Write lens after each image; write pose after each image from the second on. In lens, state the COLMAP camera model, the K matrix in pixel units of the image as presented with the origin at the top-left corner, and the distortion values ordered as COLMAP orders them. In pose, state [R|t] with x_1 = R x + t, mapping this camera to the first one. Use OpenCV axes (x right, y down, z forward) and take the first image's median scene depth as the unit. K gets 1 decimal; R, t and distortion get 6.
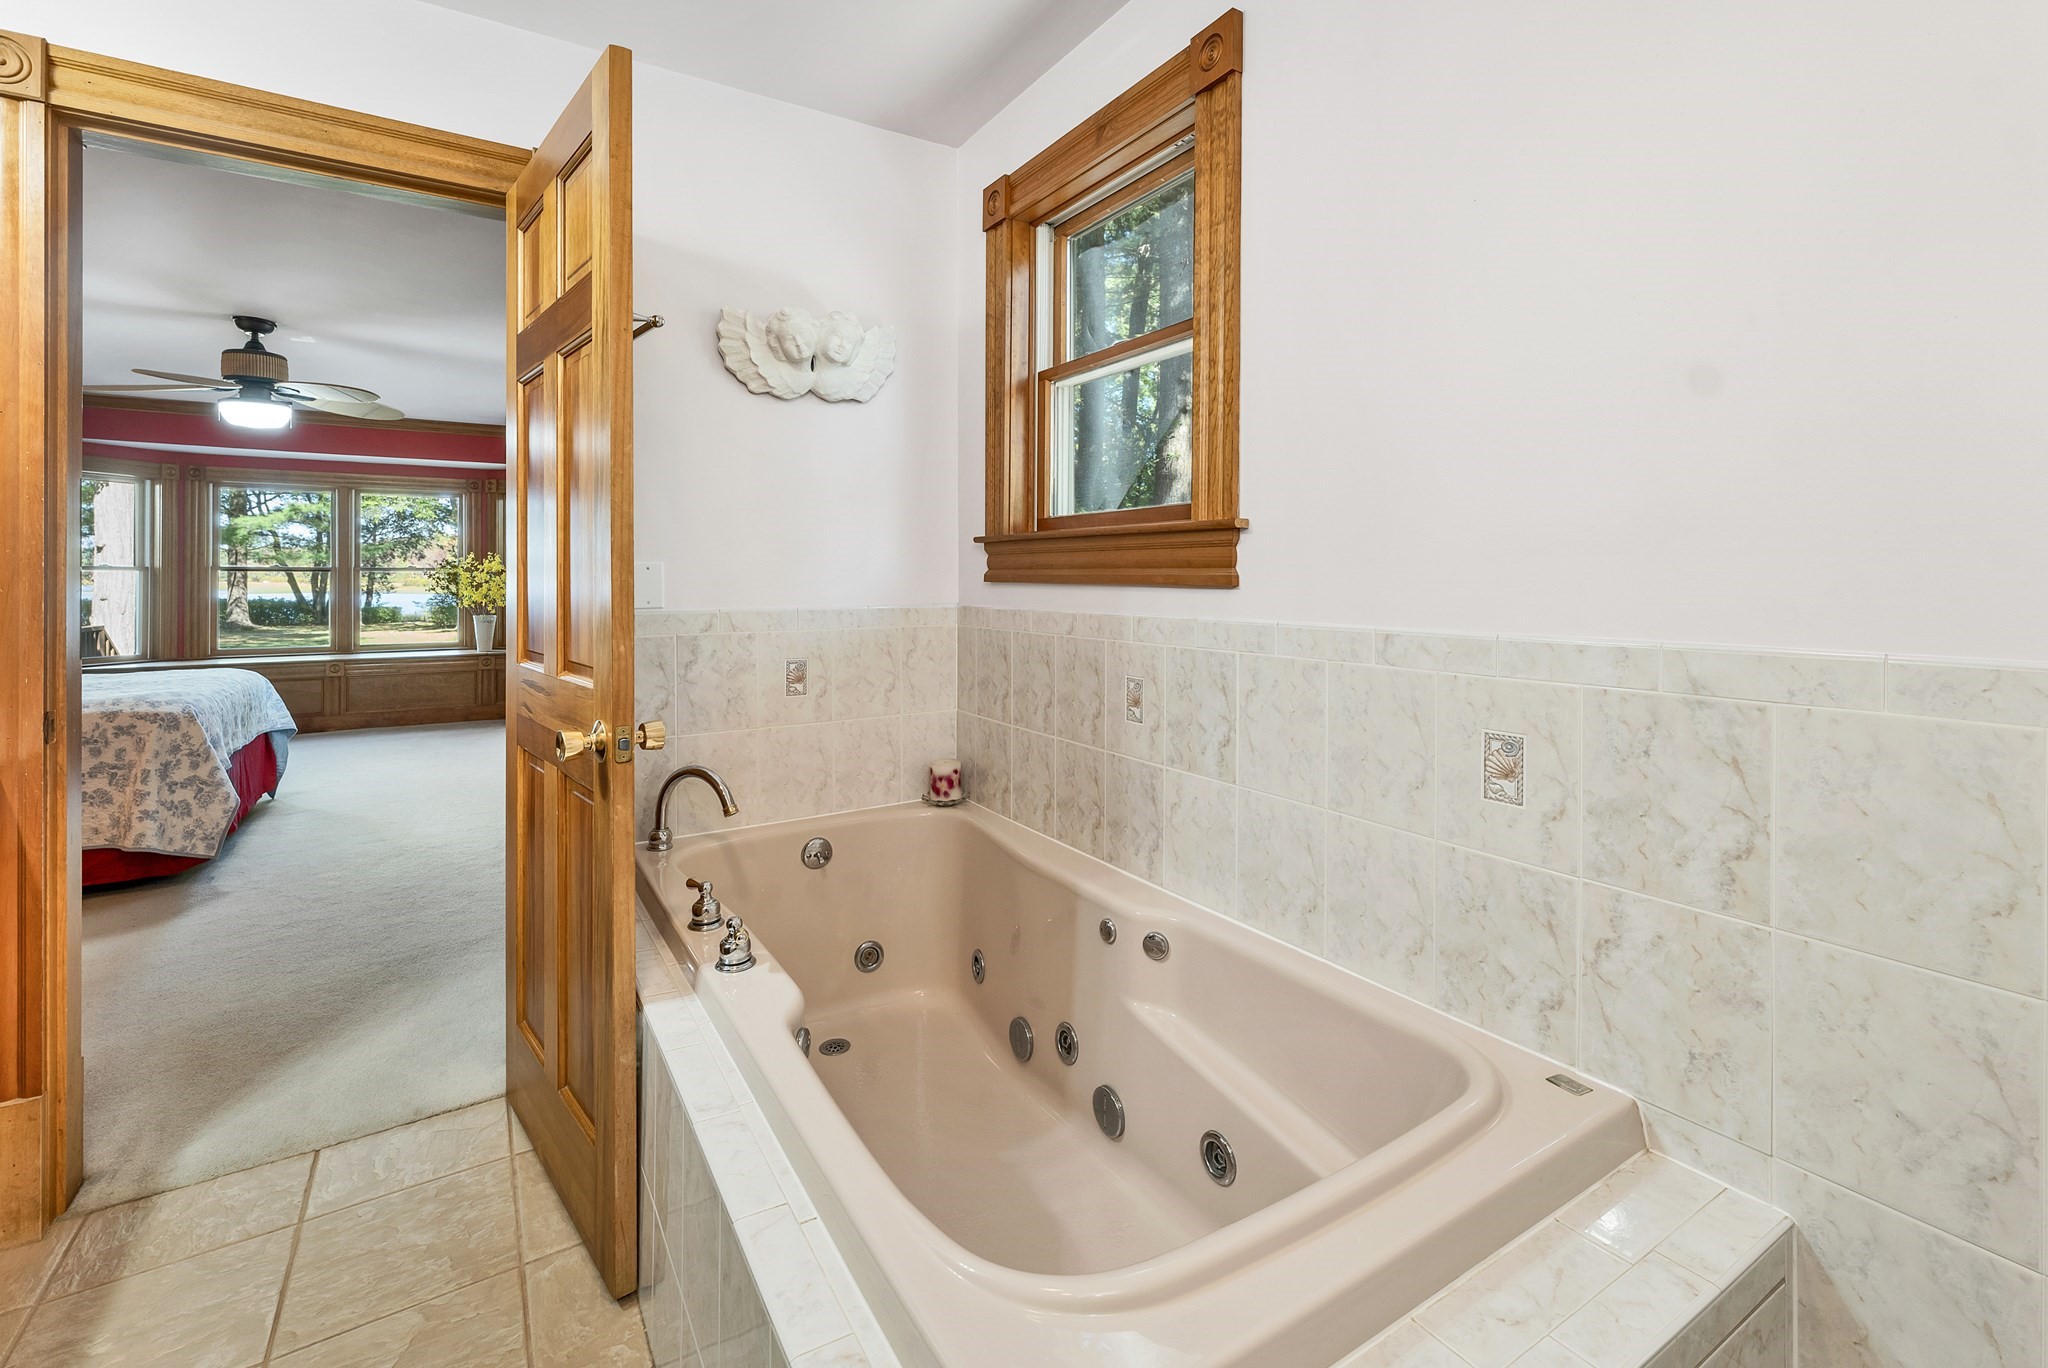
lens RADIAL K [[874.6, 0, 1024.2], [0, 874.6, 575.3], [0, 0, 1]] dist [0.000146, -0.000366]
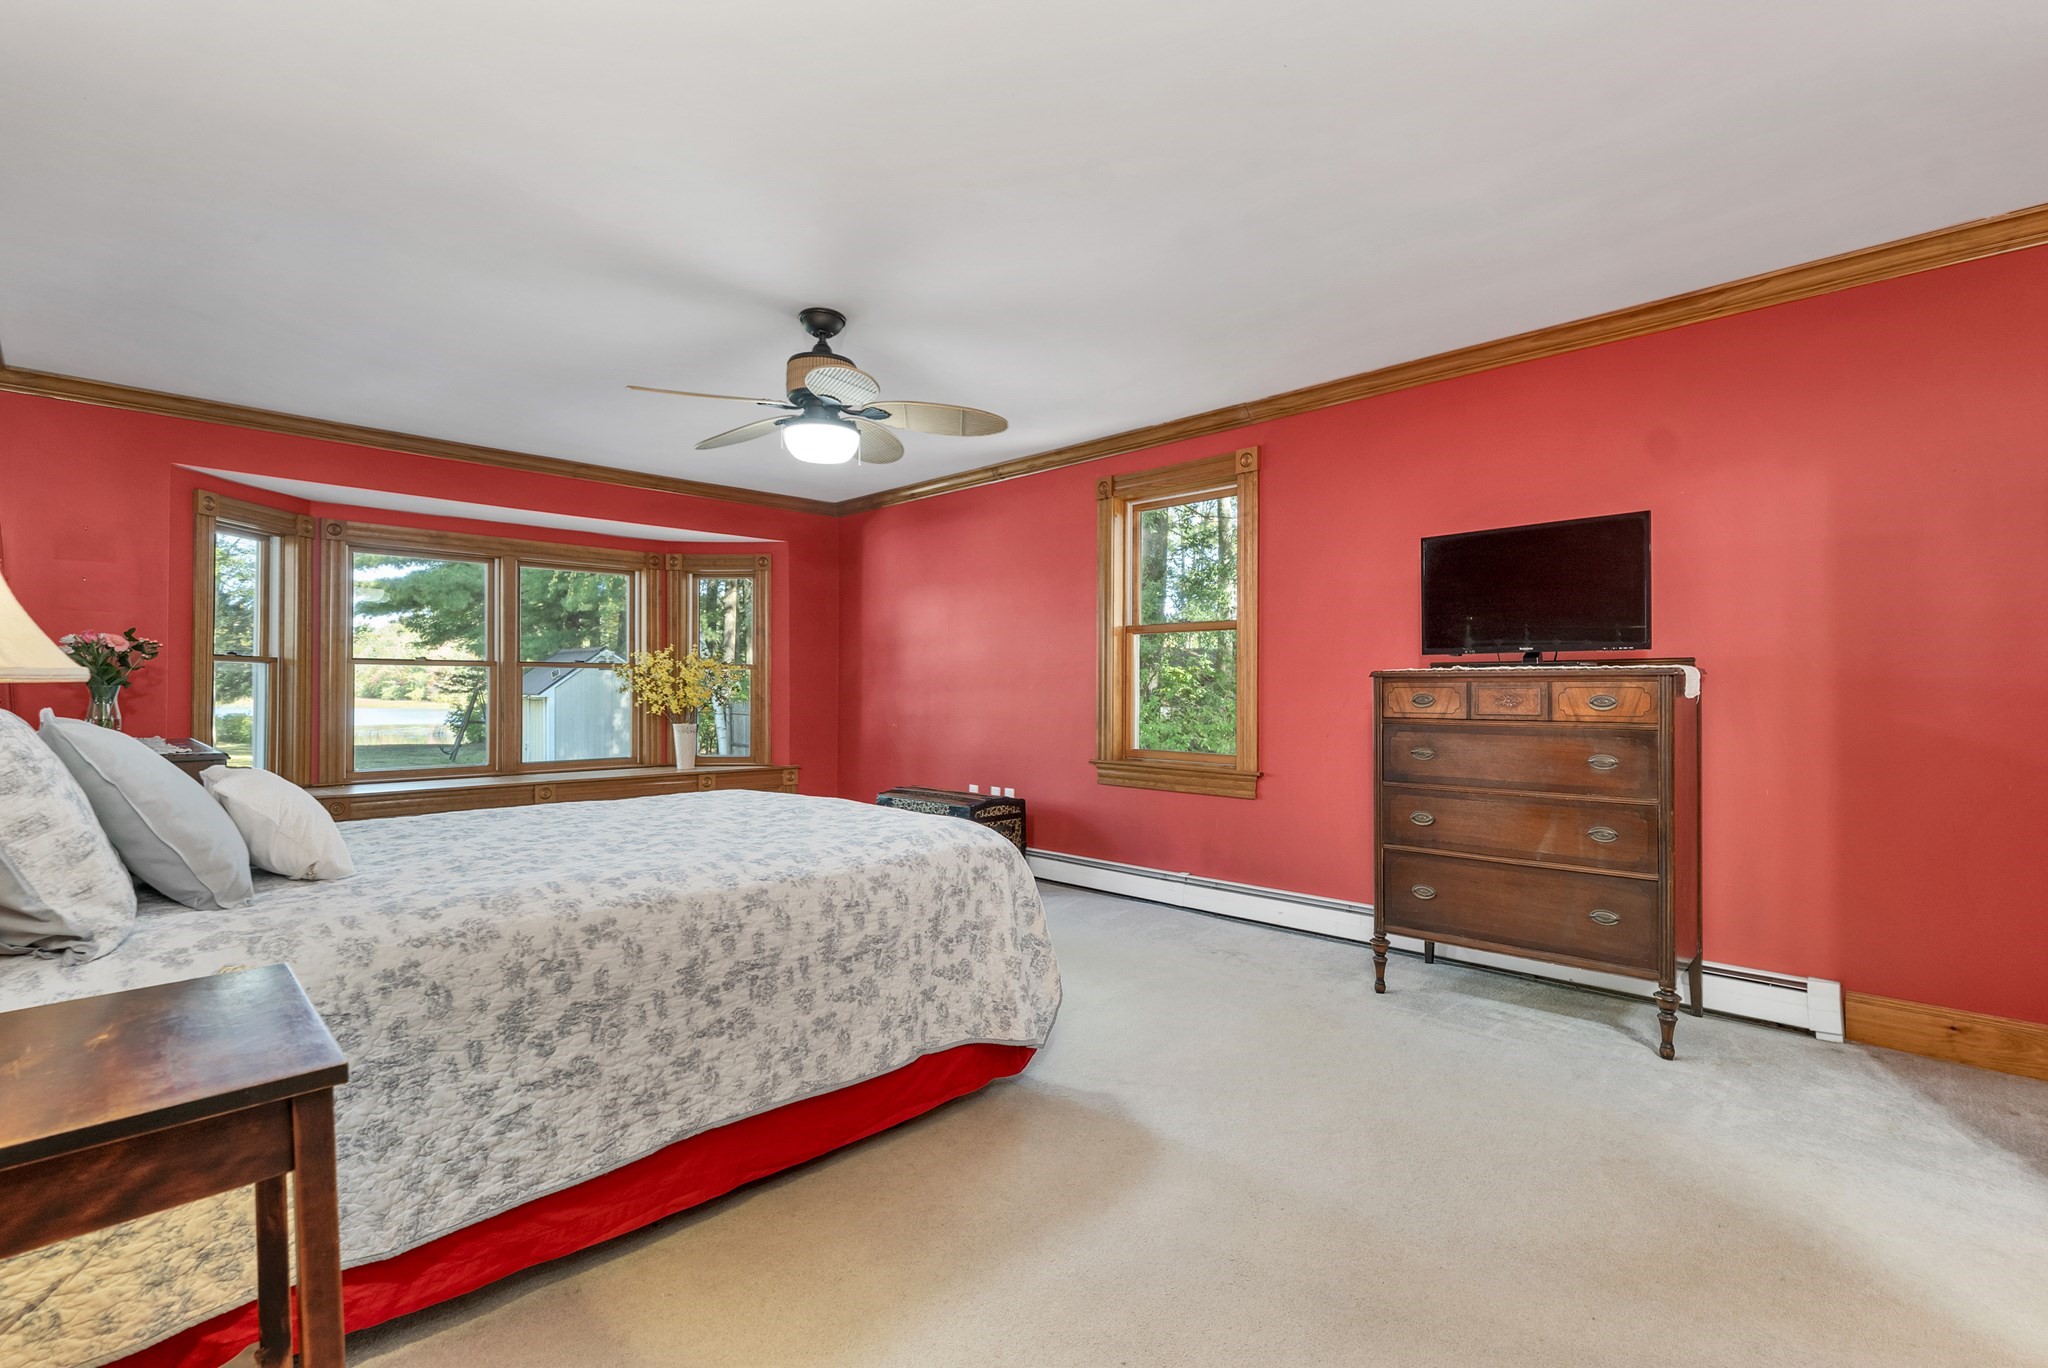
lens RADIAL K [[936.4, 0, 1016.3], [0, 936.4, 681.7], [0, 0, 1]] dist [0.004575, -0.000257]
pose [[0.980188, 0.001938, 0.198060, -0.546701], [-0.001180, 0.999992, -0.003947, 0.012338], [-0.198066, 0.003635, 0.980182, 0.121790]]
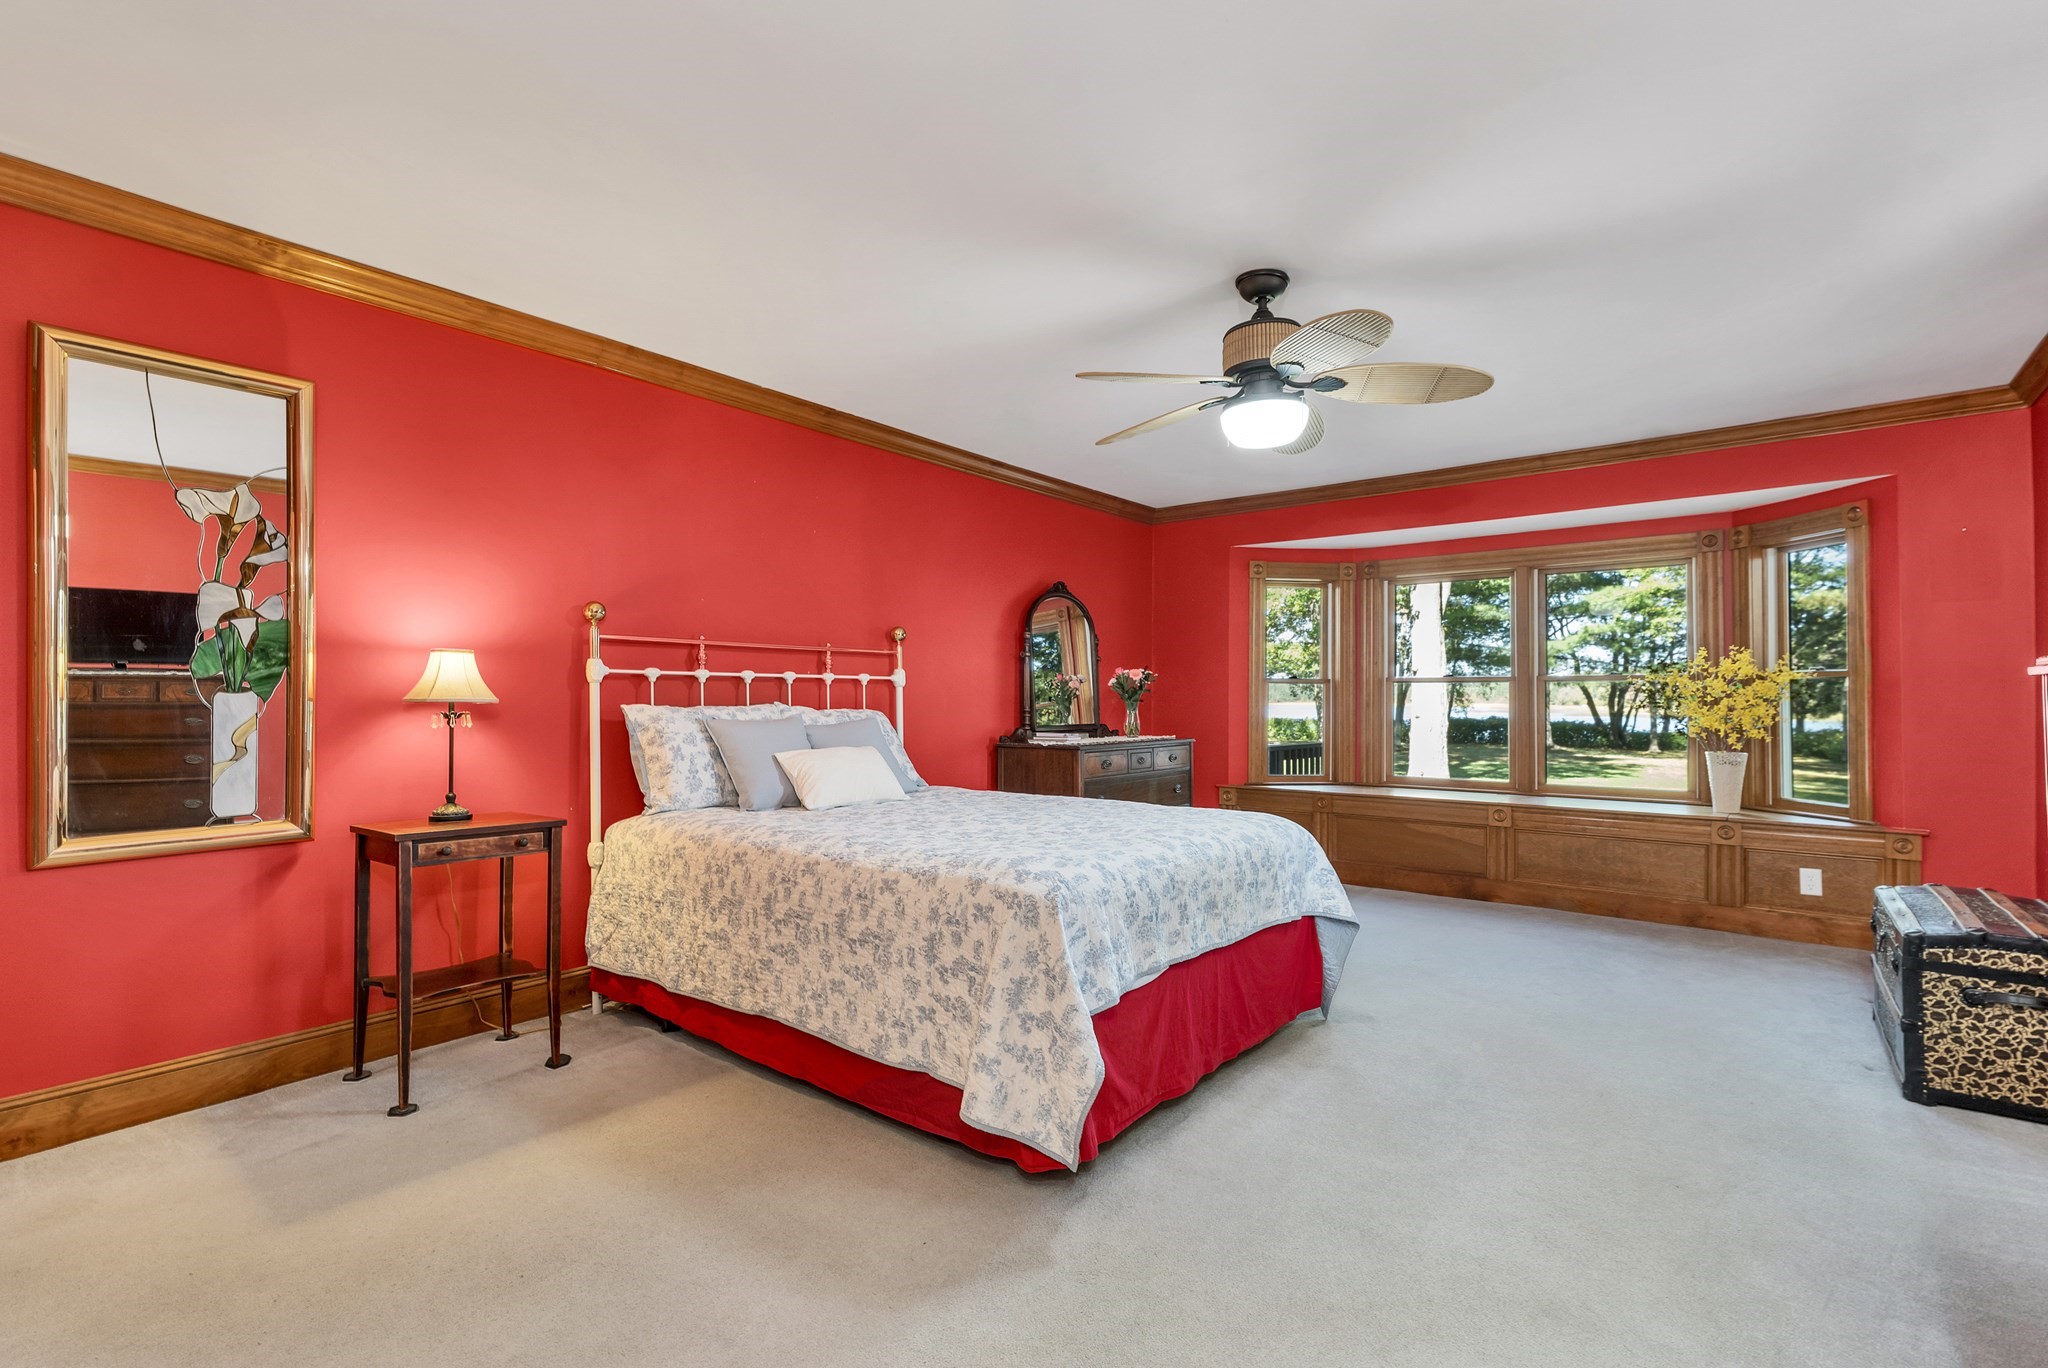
lens RADIAL K [[936.4, 0, 1025.3], [0, 936.4, 685.3], [0, 0, 1]] dist [0.004575, -0.000257]
pose [[0.313439, -0.014473, -0.949498, -0.177759], [0.000515, 0.999886, -0.015071, 0.010988], [0.949608, 0.004235, 0.313411, 0.387926]]
